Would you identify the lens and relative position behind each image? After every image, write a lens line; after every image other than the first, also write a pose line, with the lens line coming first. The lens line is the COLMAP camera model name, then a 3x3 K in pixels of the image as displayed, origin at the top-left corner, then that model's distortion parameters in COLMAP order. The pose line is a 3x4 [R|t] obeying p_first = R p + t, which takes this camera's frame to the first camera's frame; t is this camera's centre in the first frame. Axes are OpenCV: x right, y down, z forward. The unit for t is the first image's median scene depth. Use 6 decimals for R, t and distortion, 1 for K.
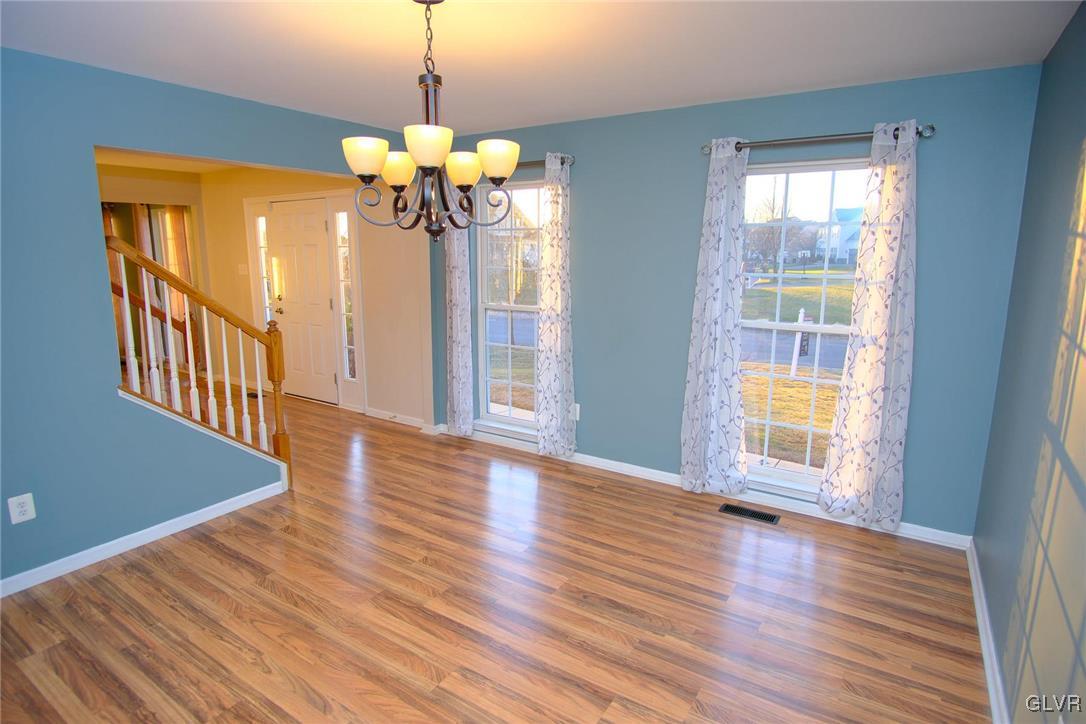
lens RADIAL K [[582.8, 0, 543.0], [0, 582.8, 362.0], [0, 0, 1]] dist [-0.034707, -0.000042]
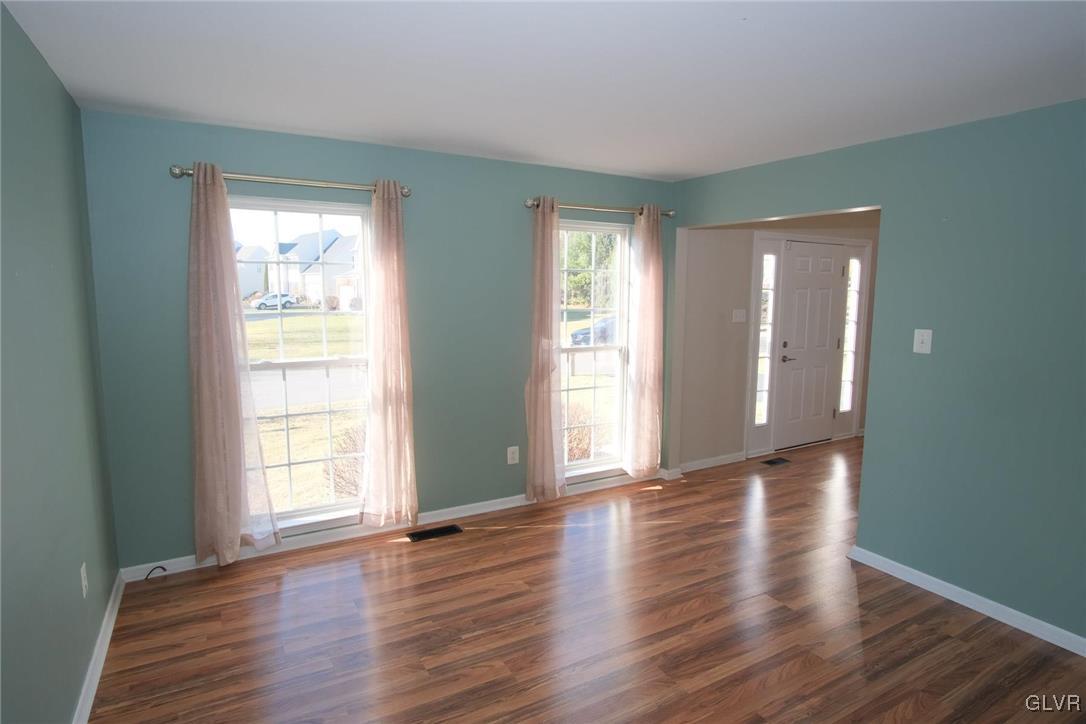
lens RADIAL K [[582.8, 0, 543.0], [0, 582.8, 362.0], [0, 0, 1]] dist [-0.034707, -0.000042]
pose [[0.469926, -0.107289, 0.876161, -1.145443], [0.159592, 0.986555, 0.035211, -0.140790], [-0.868159, 0.123282, 0.480731, 0.715744]]
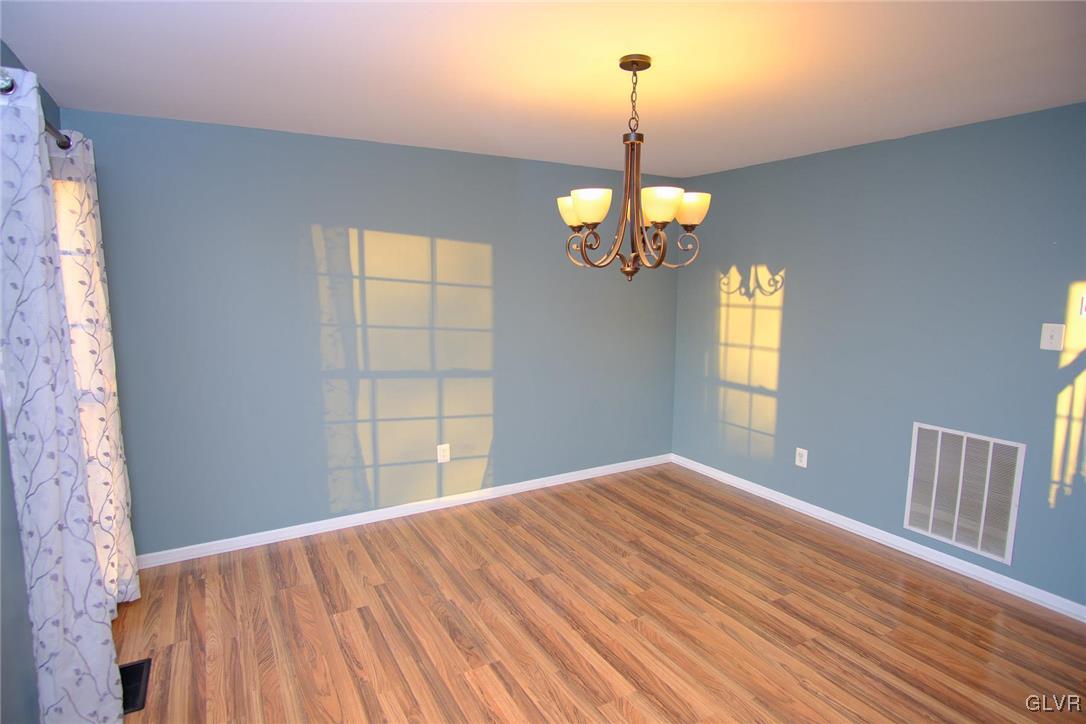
lens RADIAL K [[582.8, 0, 543.0], [0, 582.8, 362.0], [0, 0, 1]] dist [-0.034707, -0.000042]
pose [[-0.893792, -0.068578, 0.443207, -0.525337], [0.076980, 0.950114, 0.302253, -0.397170], [-0.441825, 0.304269, -0.843926, 1.999531]]
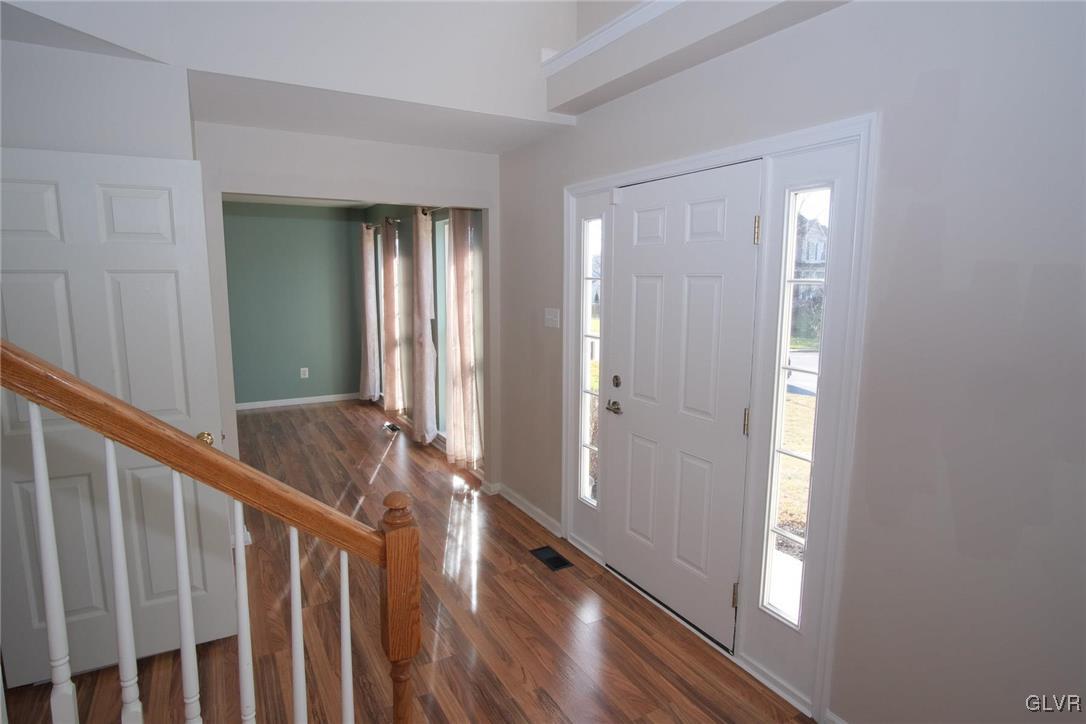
lens RADIAL K [[582.8, 0, 543.0], [0, 582.8, 362.0], [0, 0, 1]] dist [-0.034707, -0.000042]
pose [[0.885671, 0.071798, -0.458728, -0.227039], [-0.091736, 0.995556, -0.021297, -0.088434], [0.455160, 0.060944, 0.888321, 0.423150]]
